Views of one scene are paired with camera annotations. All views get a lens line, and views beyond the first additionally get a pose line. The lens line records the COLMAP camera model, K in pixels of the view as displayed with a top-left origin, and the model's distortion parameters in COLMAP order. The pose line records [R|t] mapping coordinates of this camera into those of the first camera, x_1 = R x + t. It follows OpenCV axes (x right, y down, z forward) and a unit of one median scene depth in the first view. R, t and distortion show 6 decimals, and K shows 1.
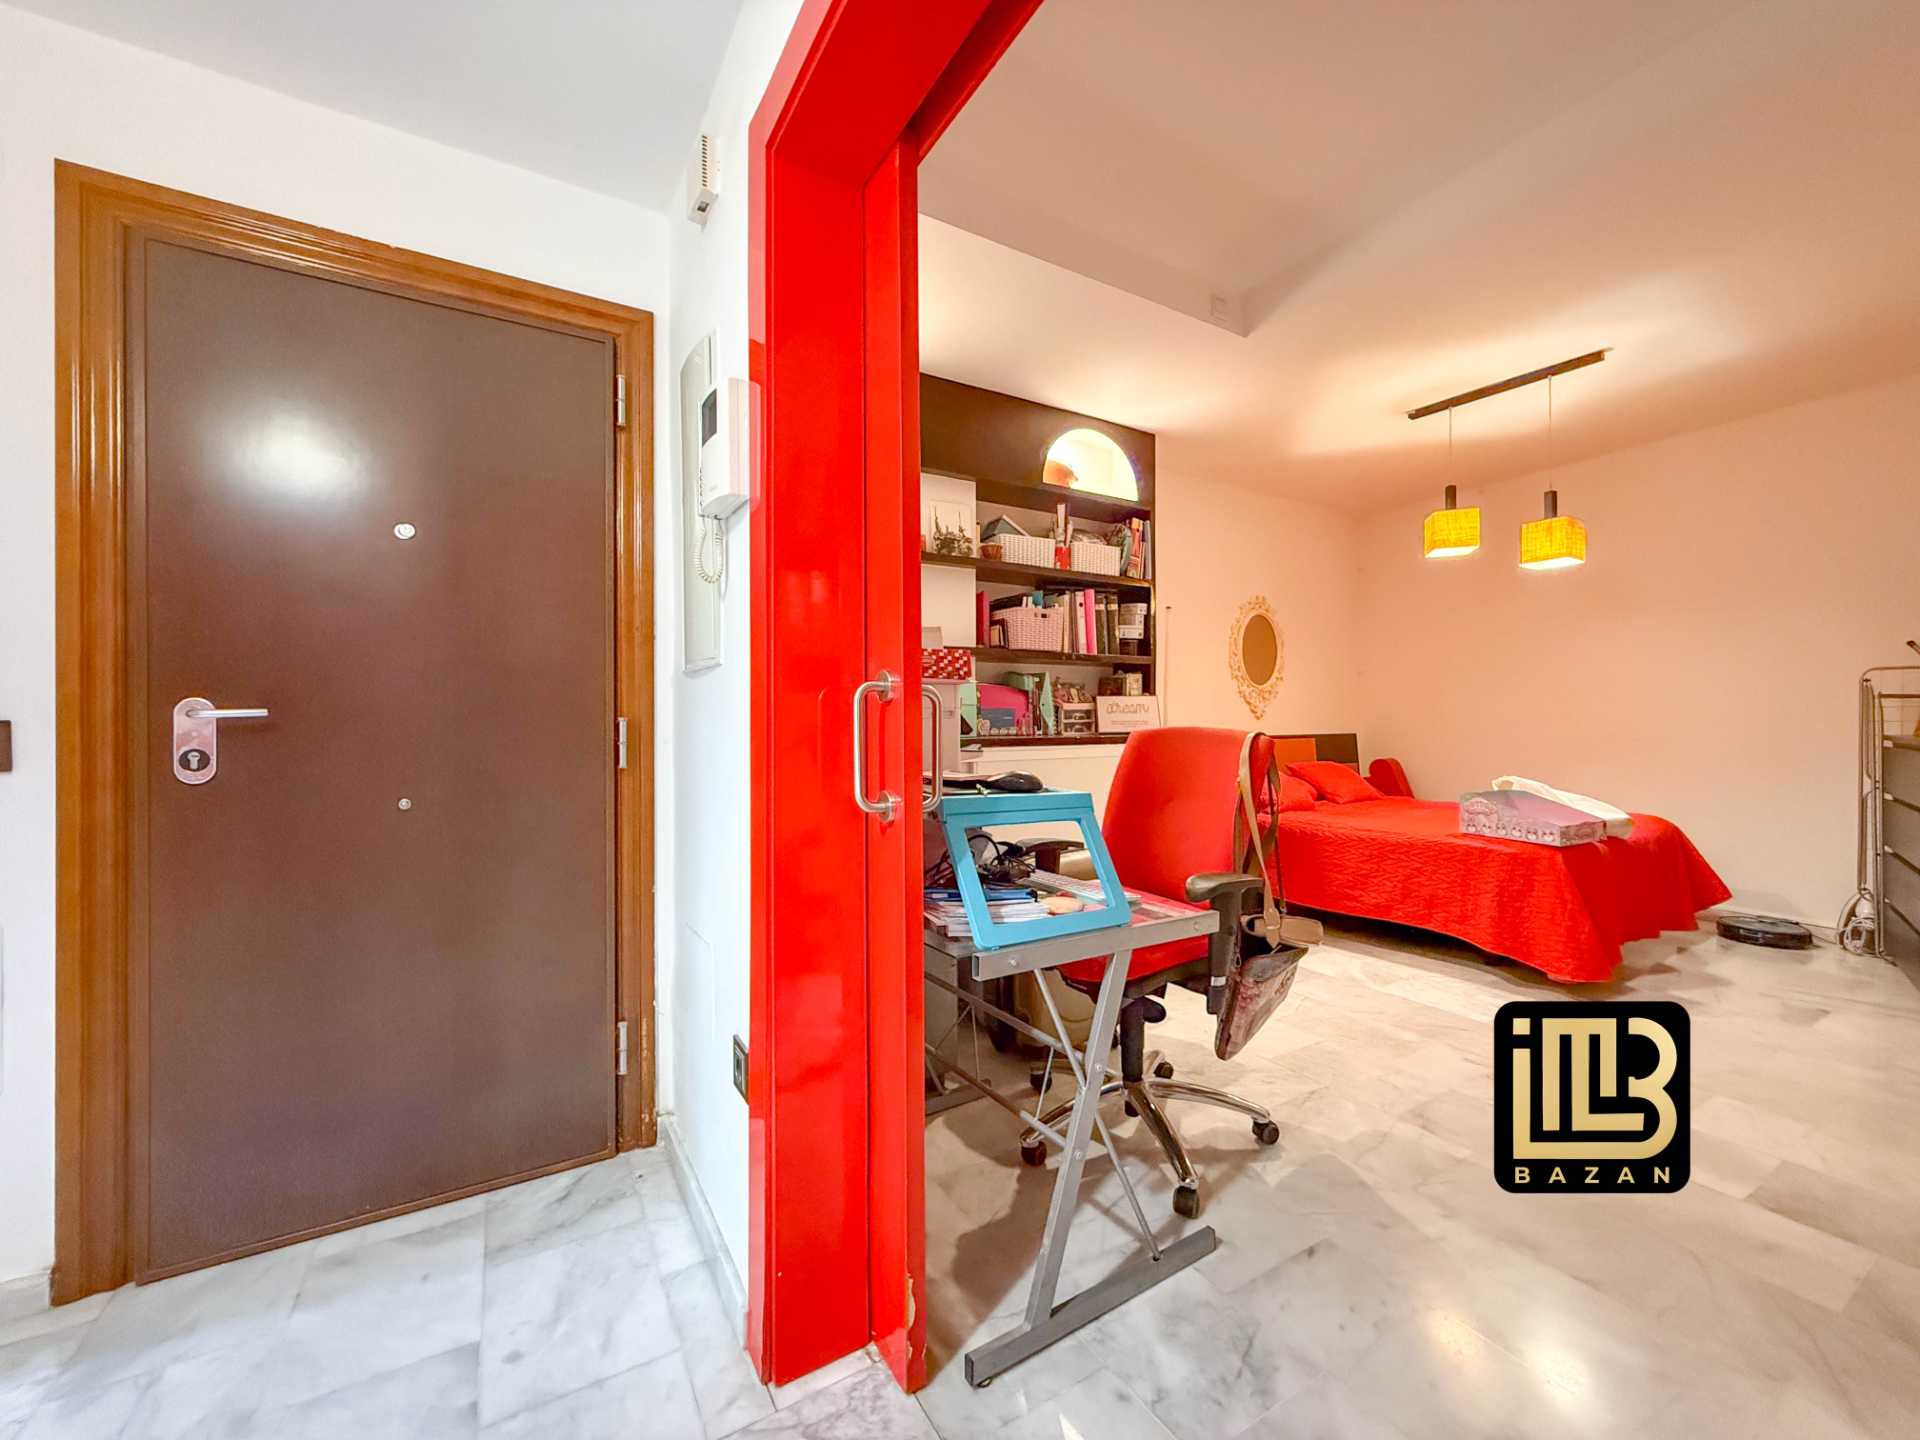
lens RADIAL K [[771.0, 0, 950.1], [0, 771.0, 722.2], [0, 0, 1]] dist [-0.000593, 0.000111]
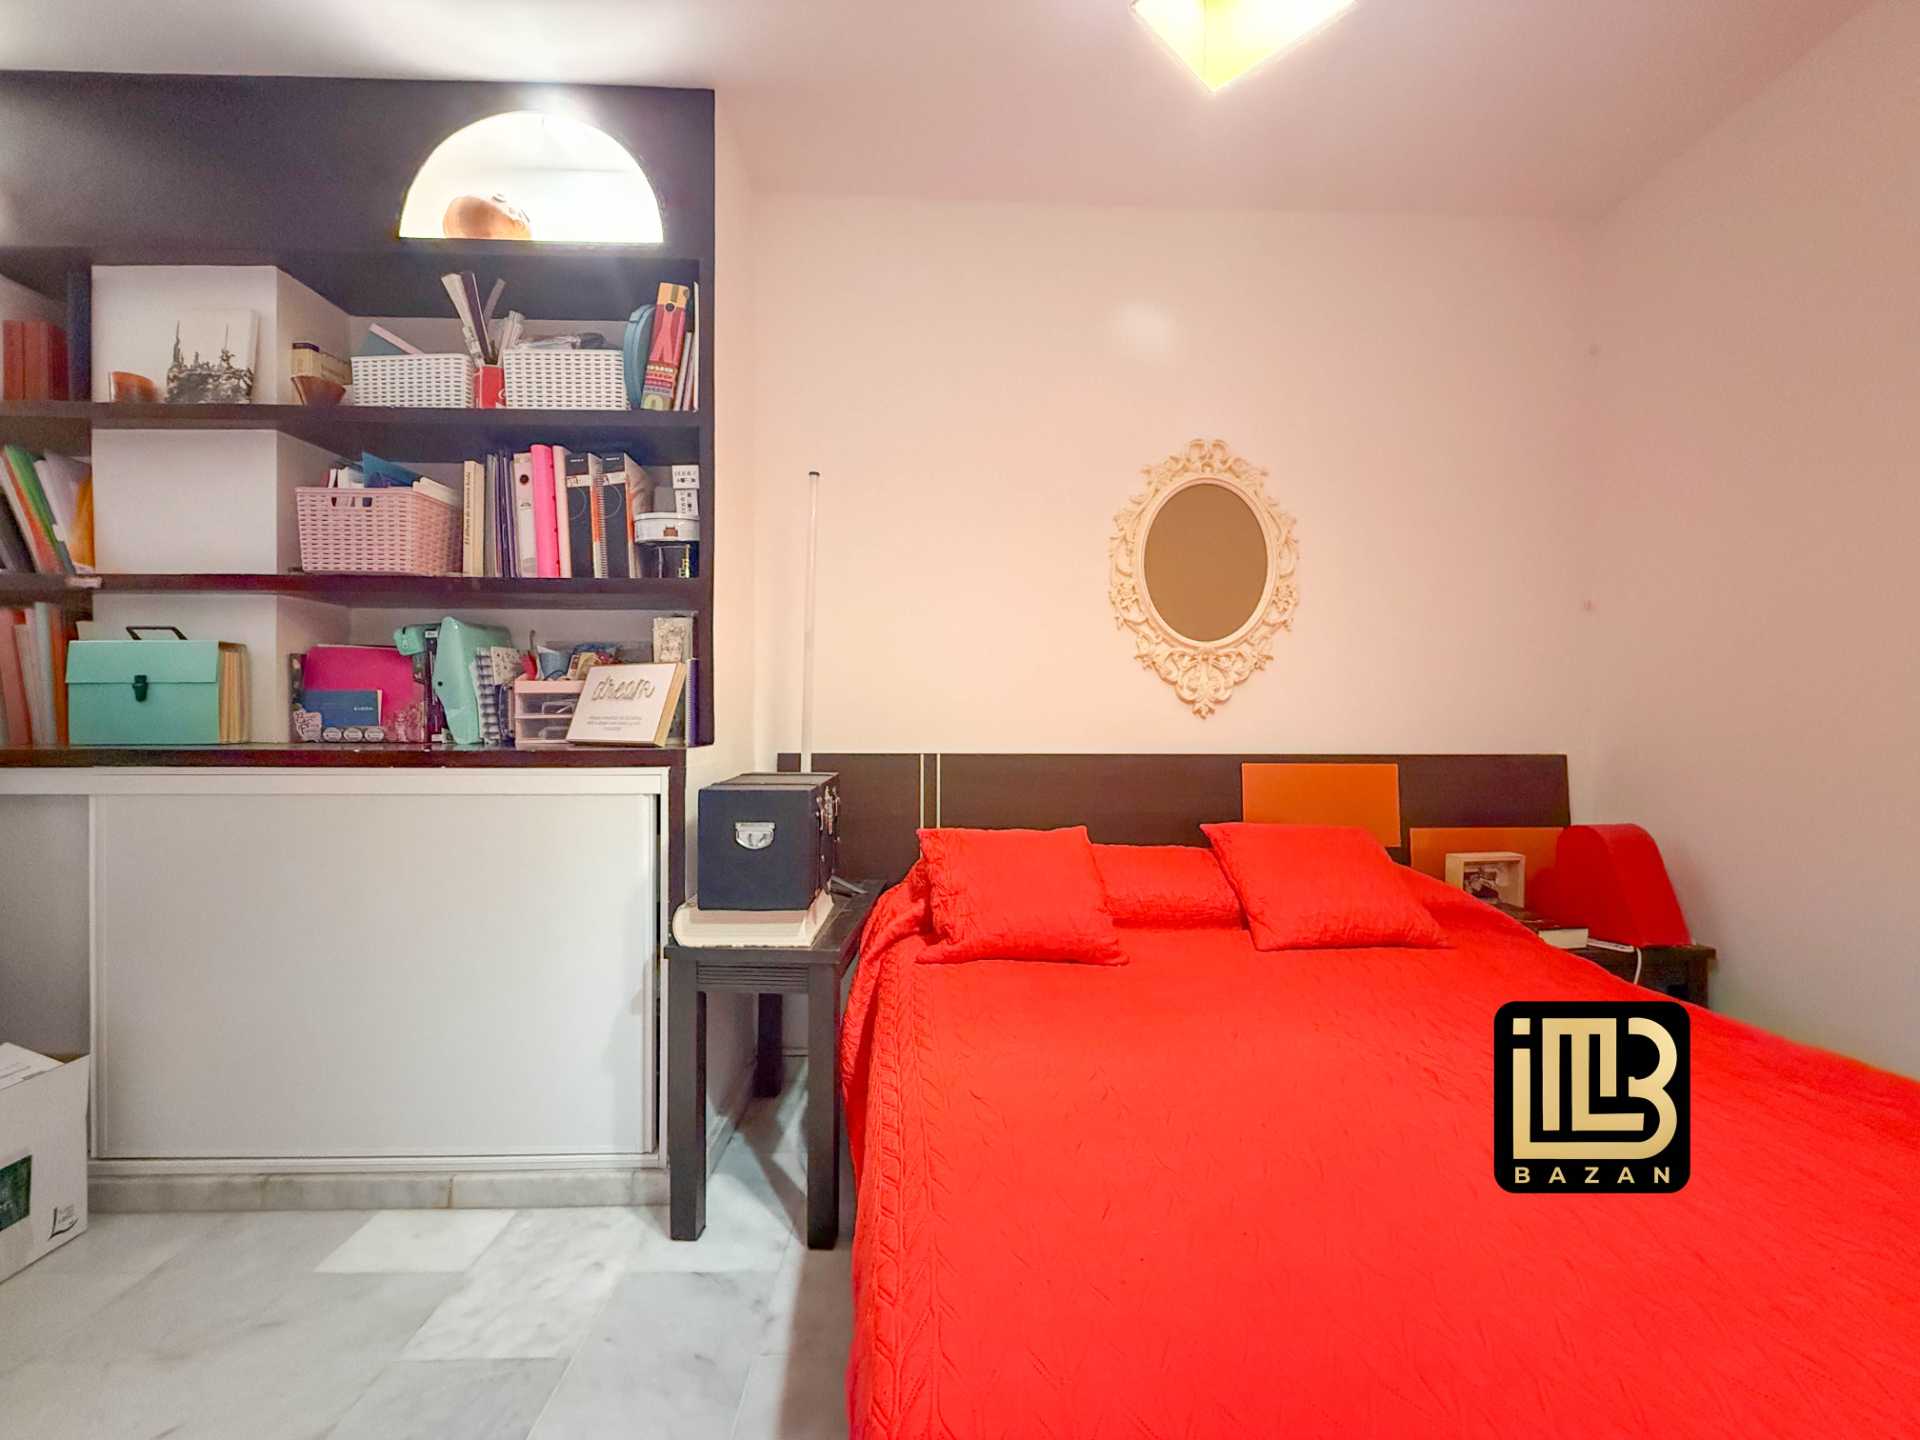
lens RADIAL K [[771.0, 0, 962.6], [0, 771.0, 721.5], [0, 0, 1]] dist [-0.000593, 0.000111]
pose [[0.869738, 0.012208, -0.493363, 0.700263], [-0.009286, 0.999922, 0.008372, -0.005215], [0.493427, -0.002700, 0.869783, 0.758648]]
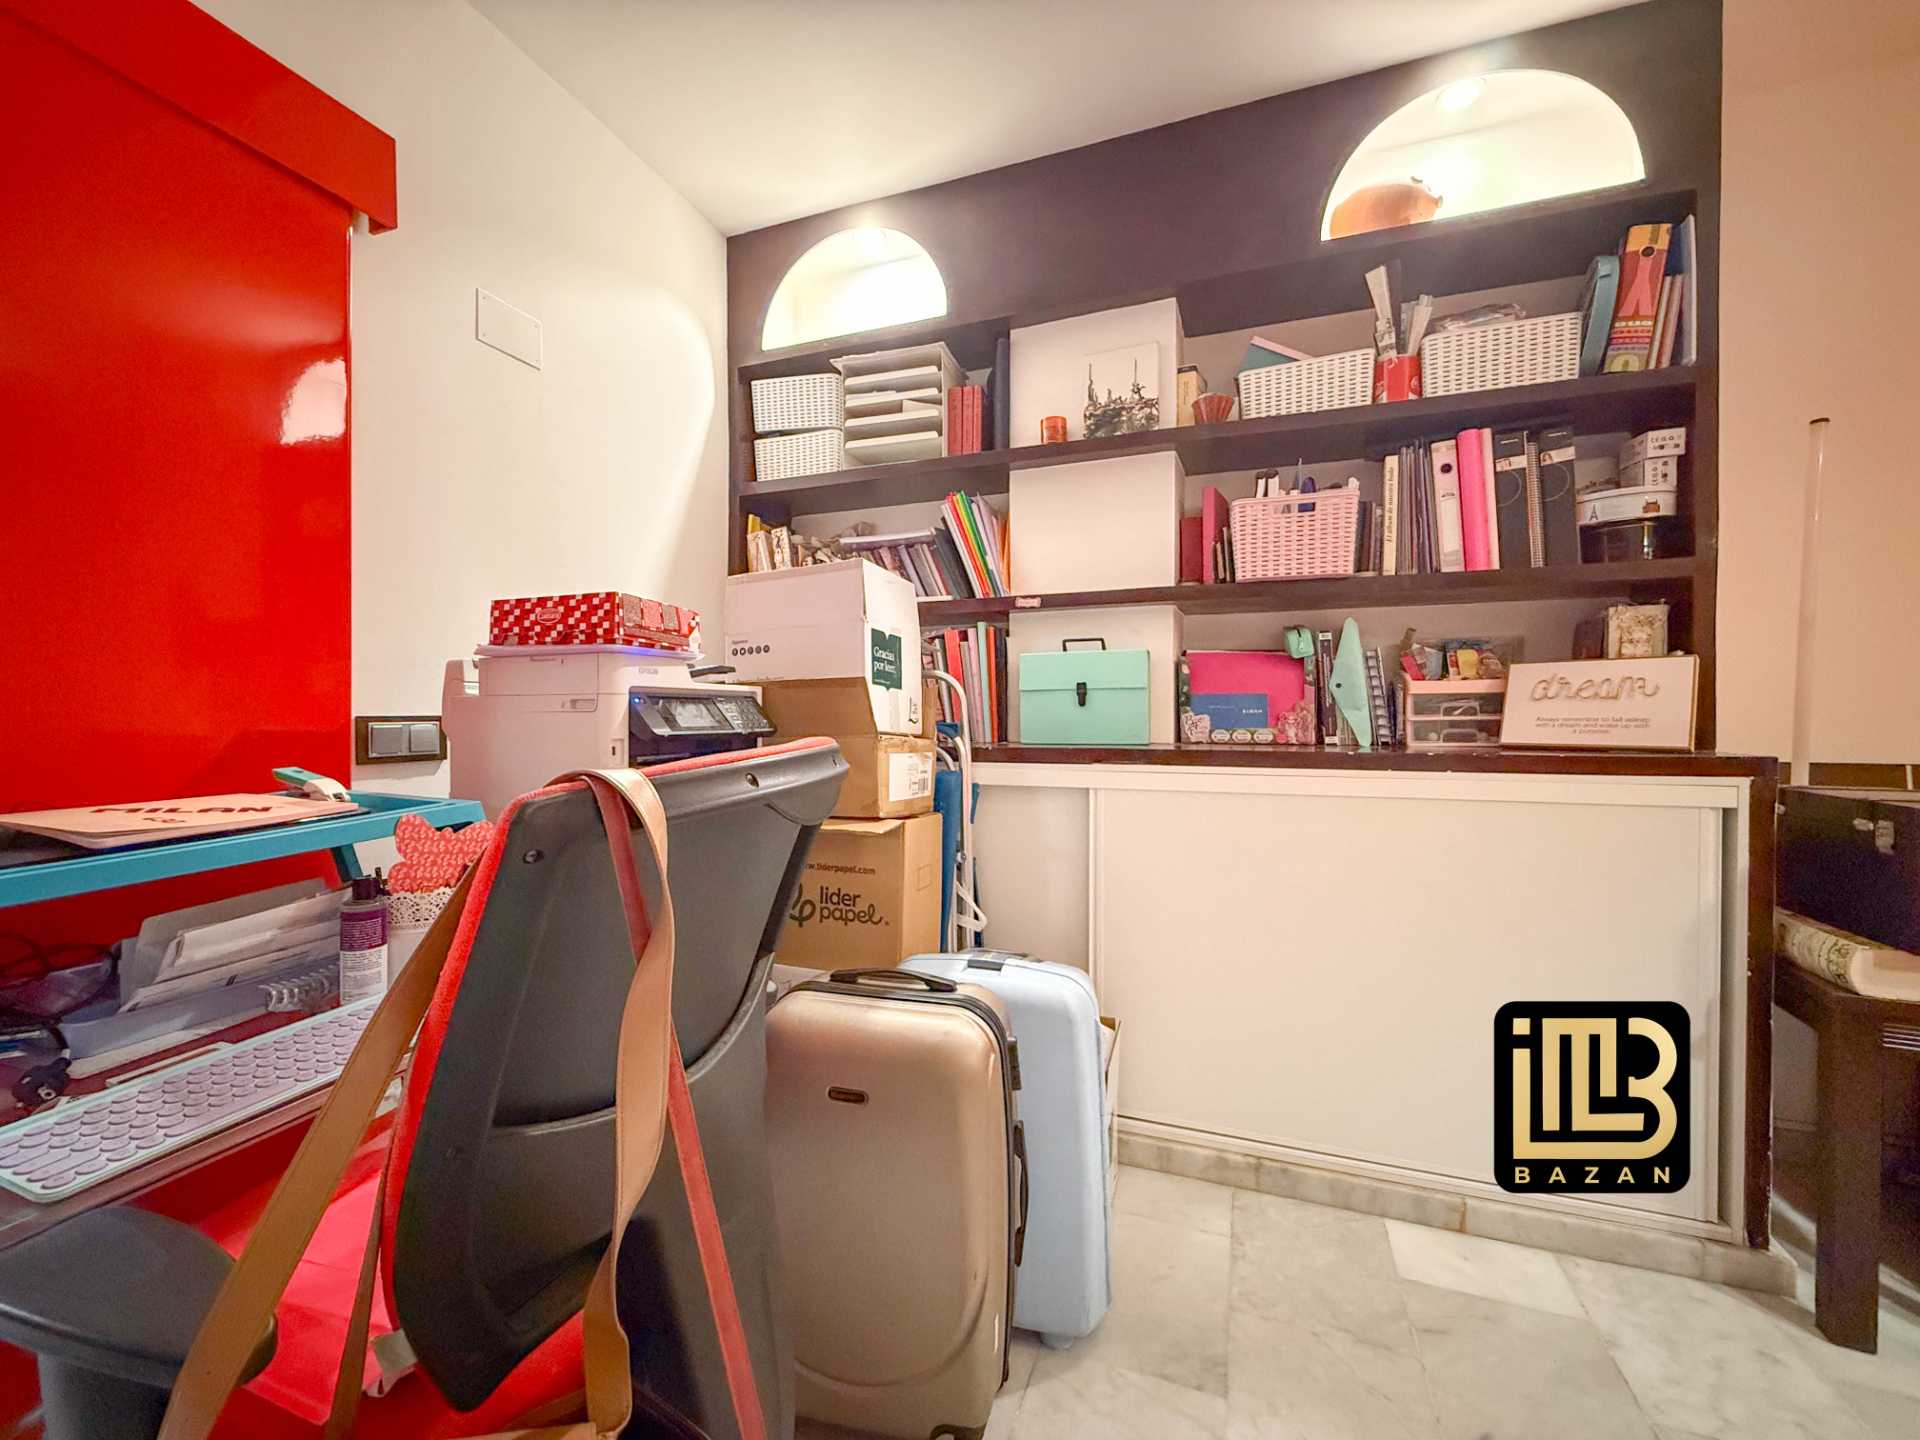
lens RADIAL K [[771.0, 0, 958.6], [0, 771.0, 721.6], [0, 0, 1]] dist [-0.000593, 0.000111]
pose [[0.622722, 0.011468, -0.782359, 0.376194], [-0.004894, 0.999930, 0.010762, -0.003117], [0.782428, -0.002873, 0.622734, 0.511328]]
